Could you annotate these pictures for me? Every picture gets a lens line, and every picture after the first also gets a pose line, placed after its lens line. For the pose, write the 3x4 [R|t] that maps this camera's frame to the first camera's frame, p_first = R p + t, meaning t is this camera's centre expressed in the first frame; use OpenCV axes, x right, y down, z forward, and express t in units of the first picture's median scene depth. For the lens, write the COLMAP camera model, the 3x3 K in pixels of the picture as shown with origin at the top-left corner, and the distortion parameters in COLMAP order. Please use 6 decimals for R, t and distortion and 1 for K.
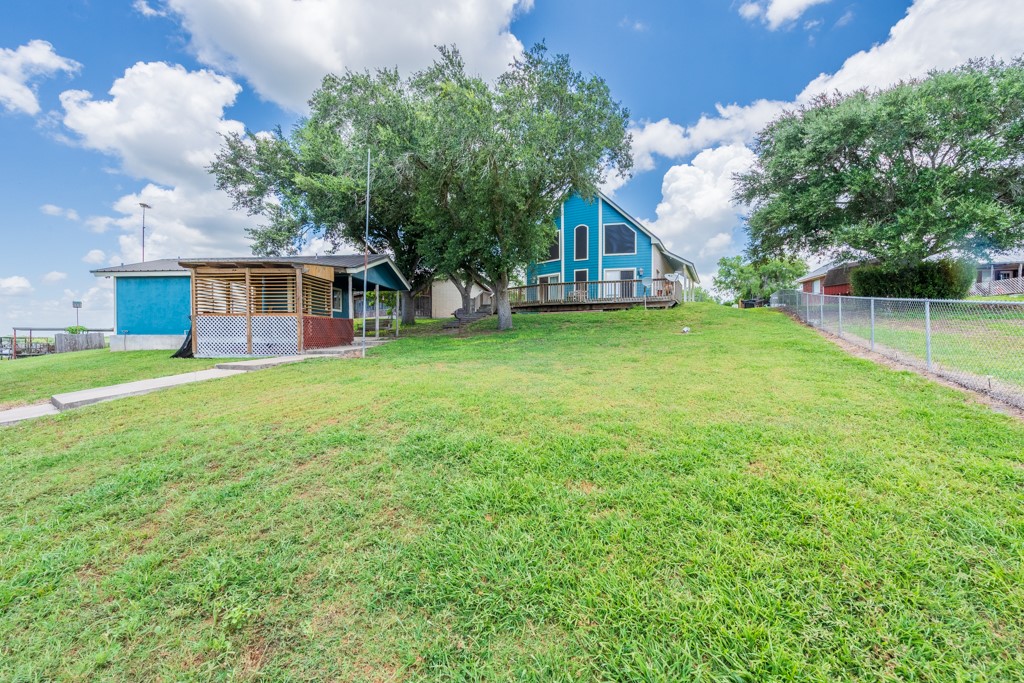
lens RADIAL K [[398.1, 0, 514.9], [0, 398.1, 339.3], [0, 0, 1]] dist [0.031130, -0.000153]
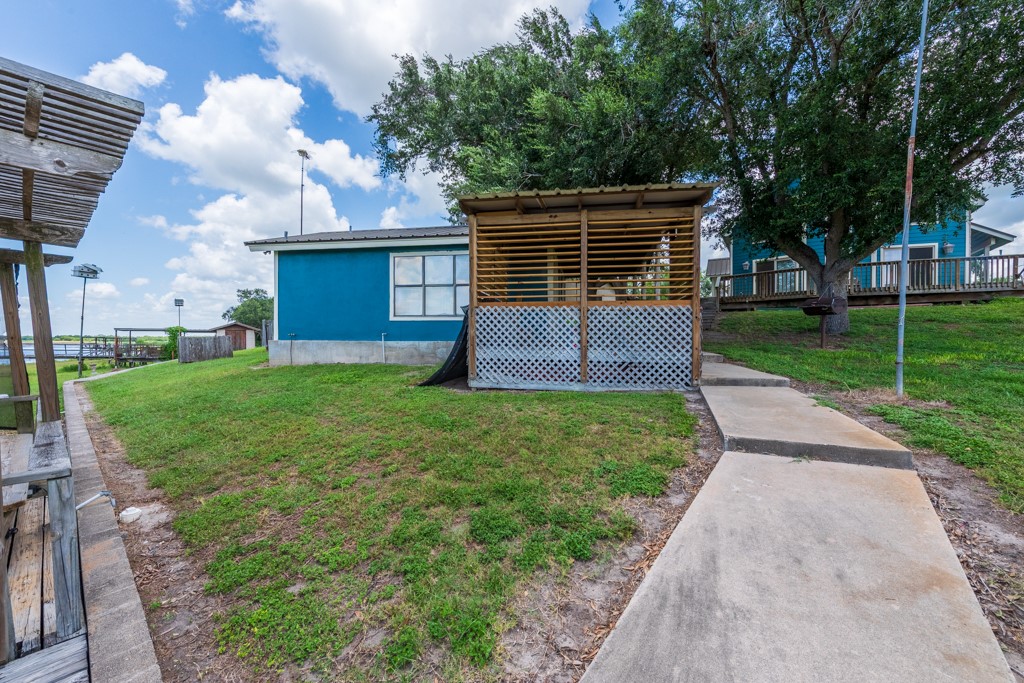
lens RADIAL K [[398.1, 0, 514.9], [0, 398.1, 339.3], [0, 0, 1]] dist [0.031130, -0.000153]
pose [[0.995345, 0.008509, -0.095999, -0.414545], [-0.009213, 0.999934, -0.006890, -0.007536], [0.095934, 0.007742, 0.995358, 0.304566]]
